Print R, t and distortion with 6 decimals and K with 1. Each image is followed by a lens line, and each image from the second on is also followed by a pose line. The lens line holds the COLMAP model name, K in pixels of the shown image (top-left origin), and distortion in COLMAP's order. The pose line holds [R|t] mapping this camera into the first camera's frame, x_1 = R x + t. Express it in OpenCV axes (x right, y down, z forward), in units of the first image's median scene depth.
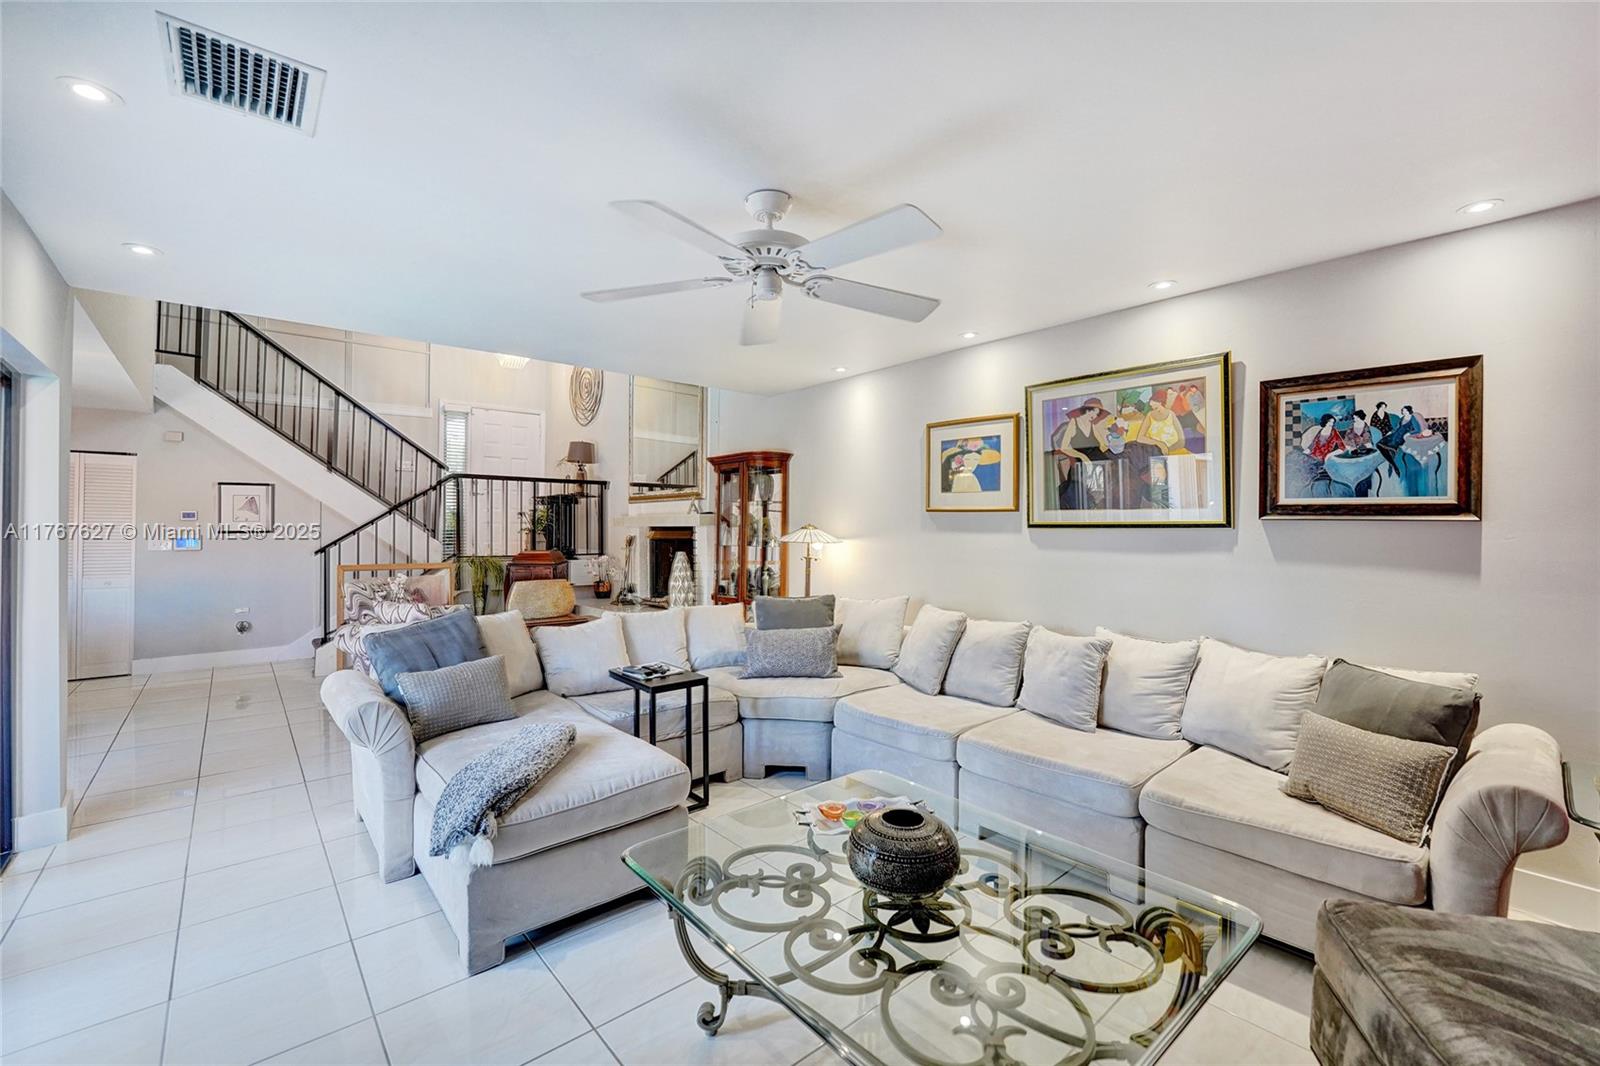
lens RADIAL K [[674.9, 0, 789.5], [0, 674.9, 527.7], [0, 0, 1]] dist [-0.022278, 0.001932]
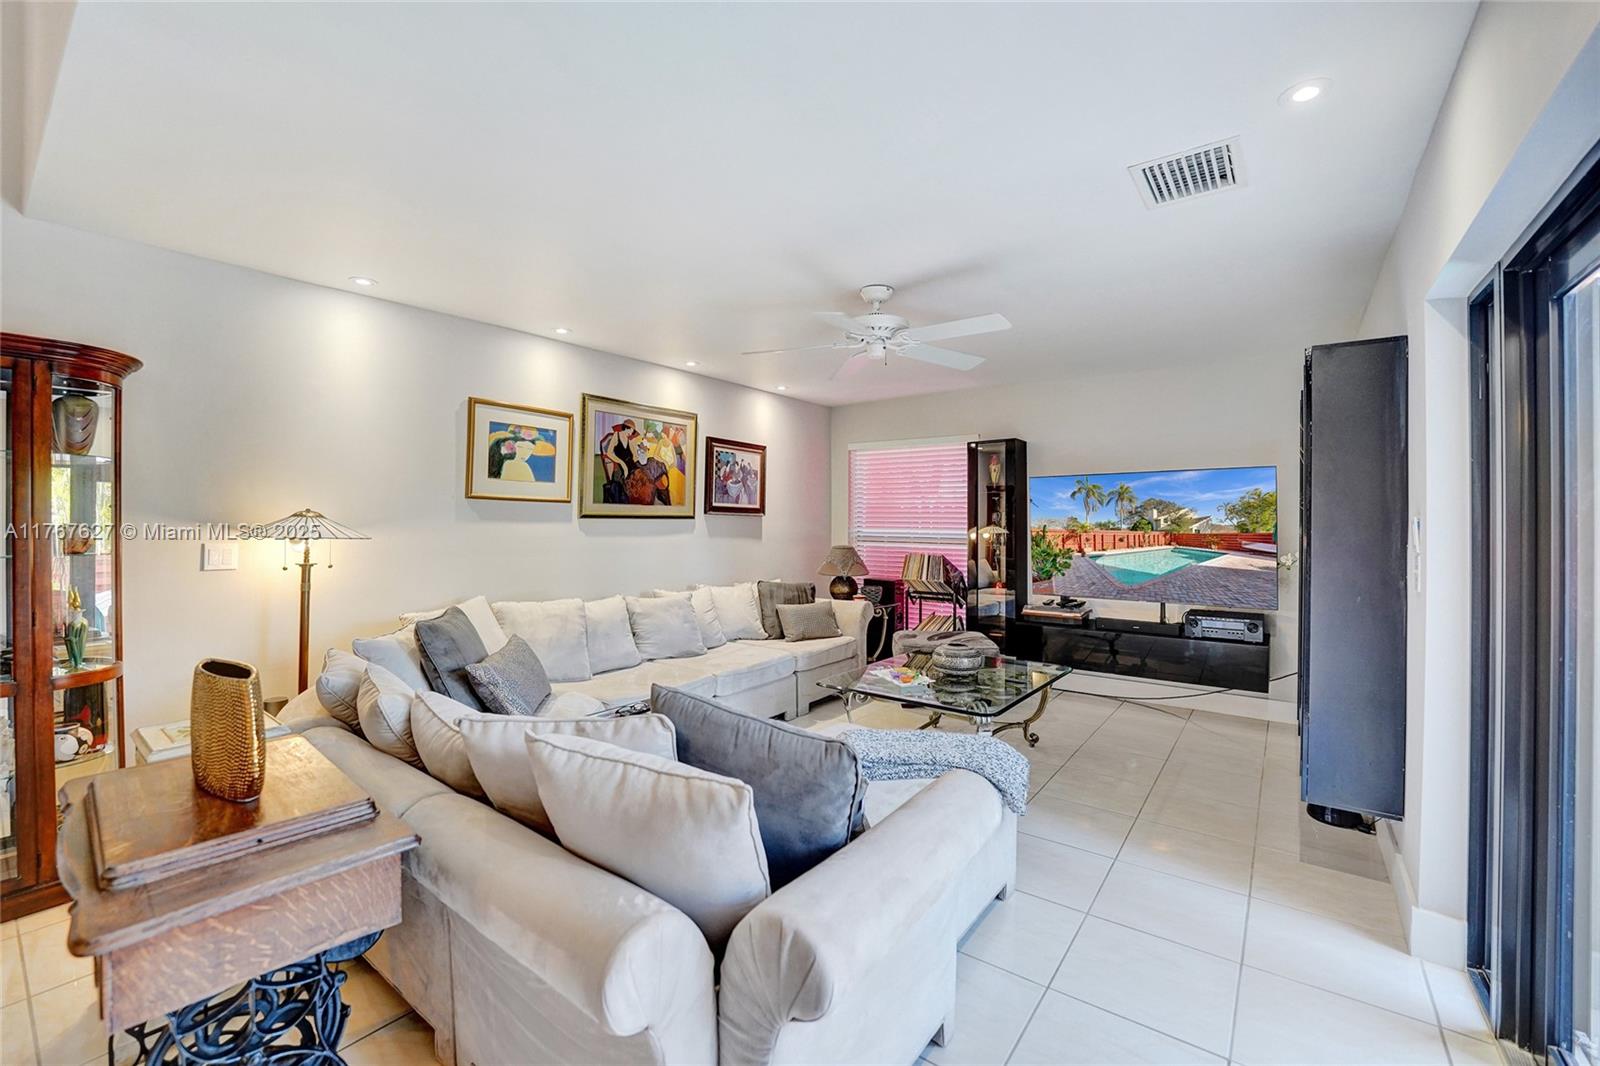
lens RADIAL K [[674.9, 0, 802.1], [0, 674.9, 524.4], [0, 0, 1]] dist [-0.022278, 0.001932]
pose [[-0.236857, -0.007010, 0.971519, -0.925199], [-0.005349, 0.999968, 0.005911, 0.002996], [-0.971530, -0.003797, -0.236887, 0.991779]]
